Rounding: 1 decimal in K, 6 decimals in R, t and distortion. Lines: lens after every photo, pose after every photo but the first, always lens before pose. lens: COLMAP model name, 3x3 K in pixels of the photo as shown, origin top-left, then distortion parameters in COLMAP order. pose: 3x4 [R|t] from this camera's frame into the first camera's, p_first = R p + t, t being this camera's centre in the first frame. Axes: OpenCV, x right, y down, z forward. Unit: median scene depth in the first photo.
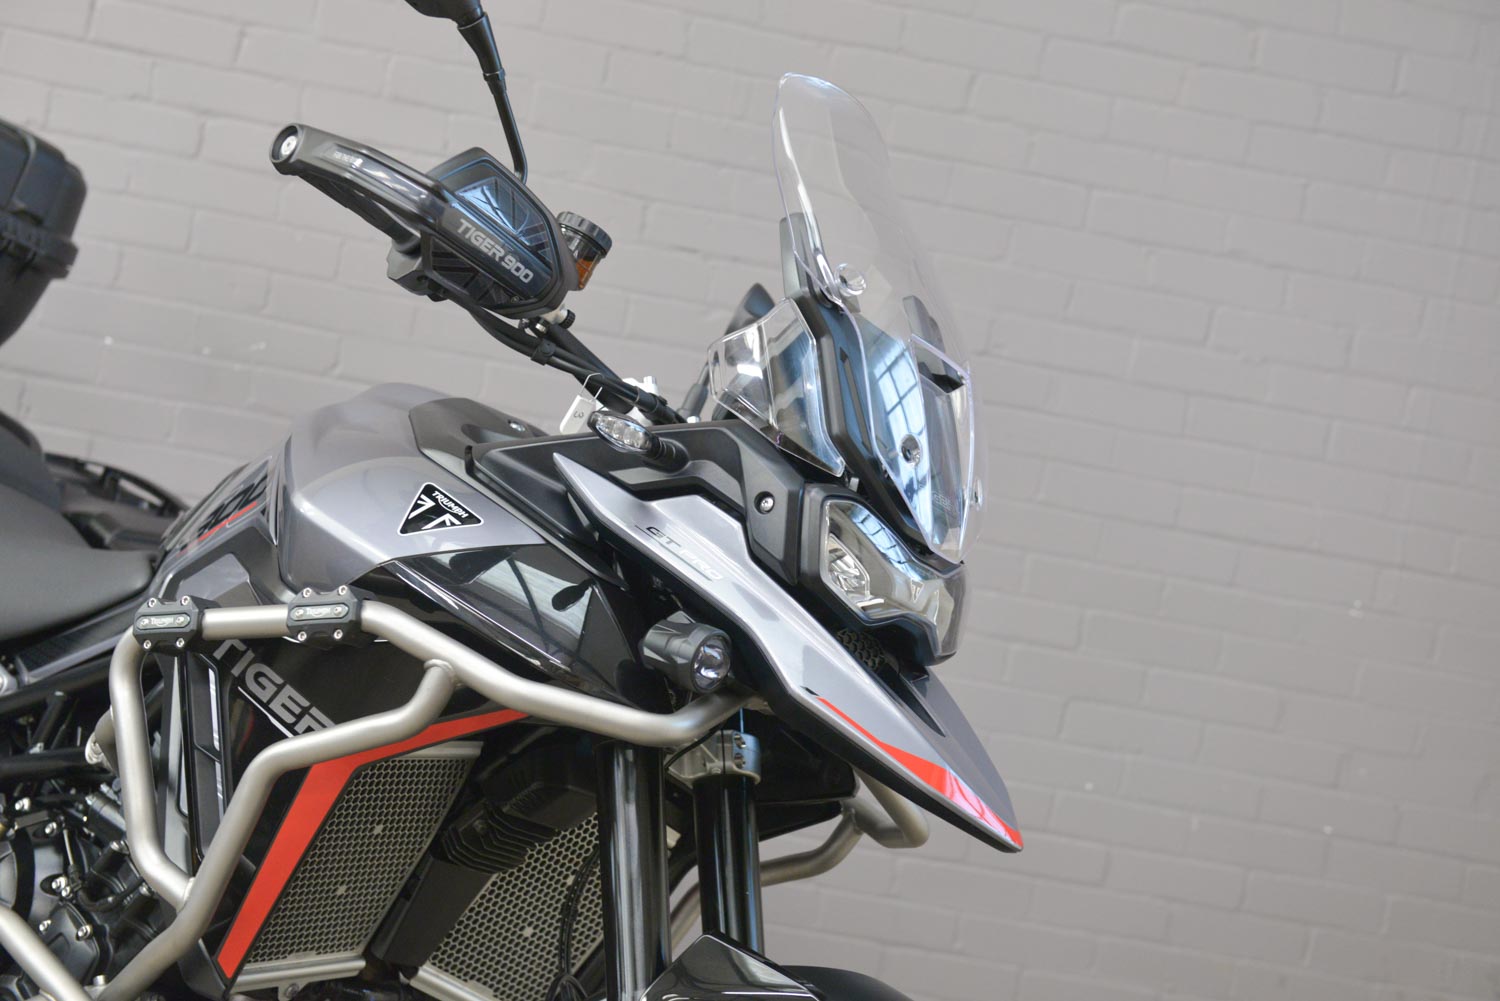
lens RADIAL K [[2332.8, 0, 761.5], [0, 2332.8, 499.9], [0, 0, 1]] dist [0.127017, 0.000000]
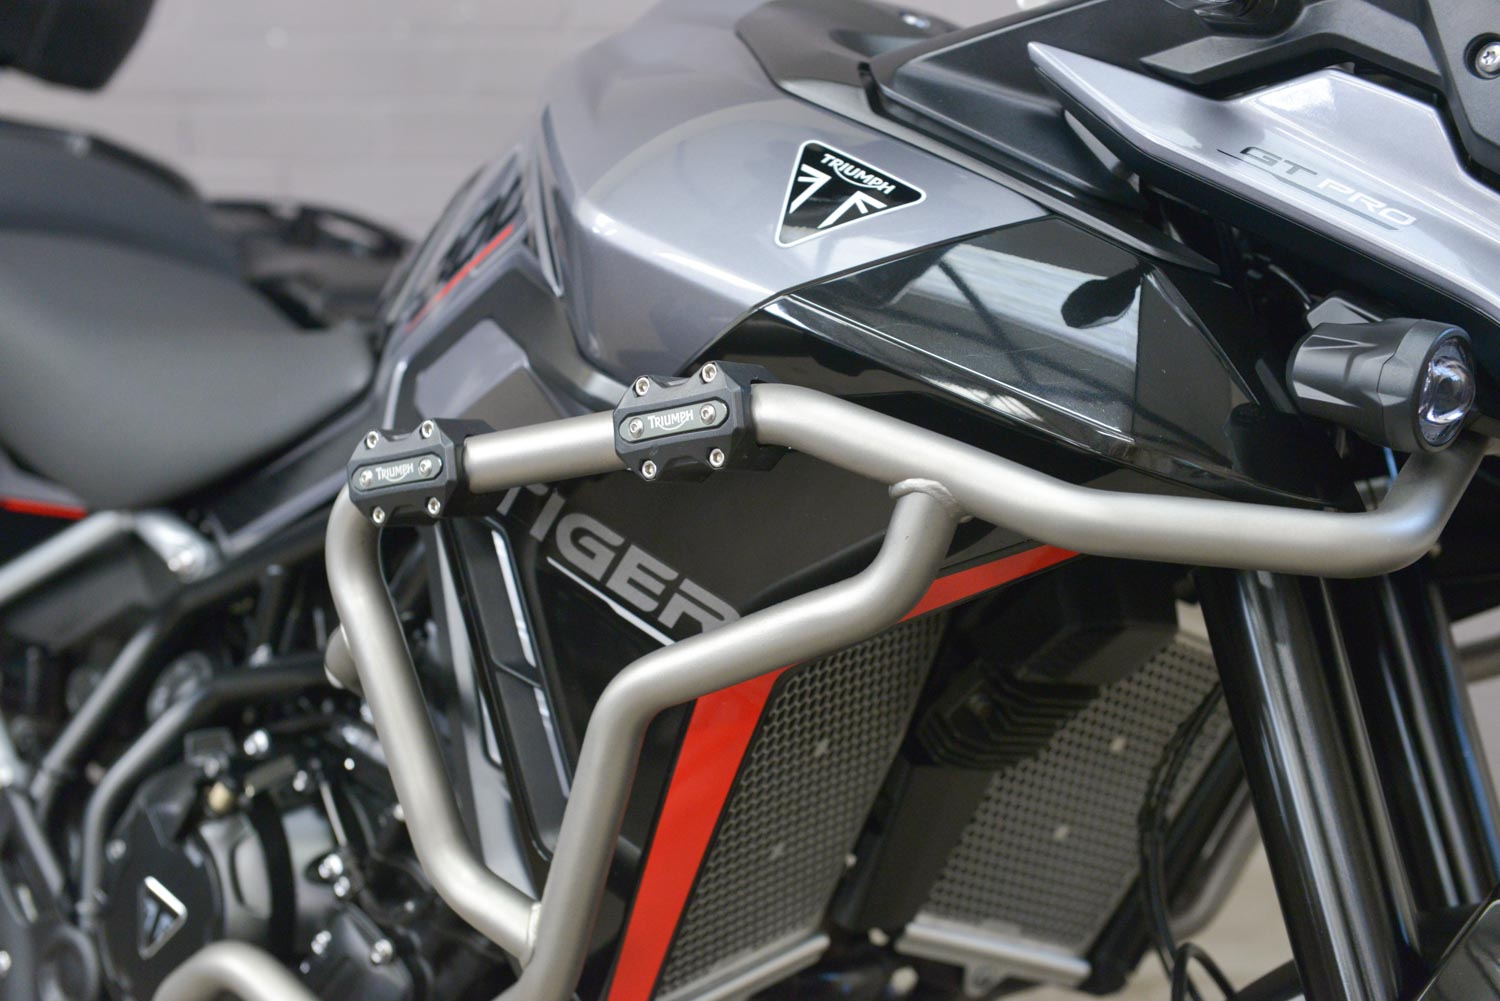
lens RADIAL K [[2251.6, 0, 749.9], [0, 2251.6, 489.0], [0, 0, 1]] dist [0.140480, 0.000000]
pose [[0.980085, -0.157233, -0.121291, -0.105511], [0.173852, 0.974560, 0.141453, -0.005244], [0.095964, -0.159723, 0.982486, 0.469443]]
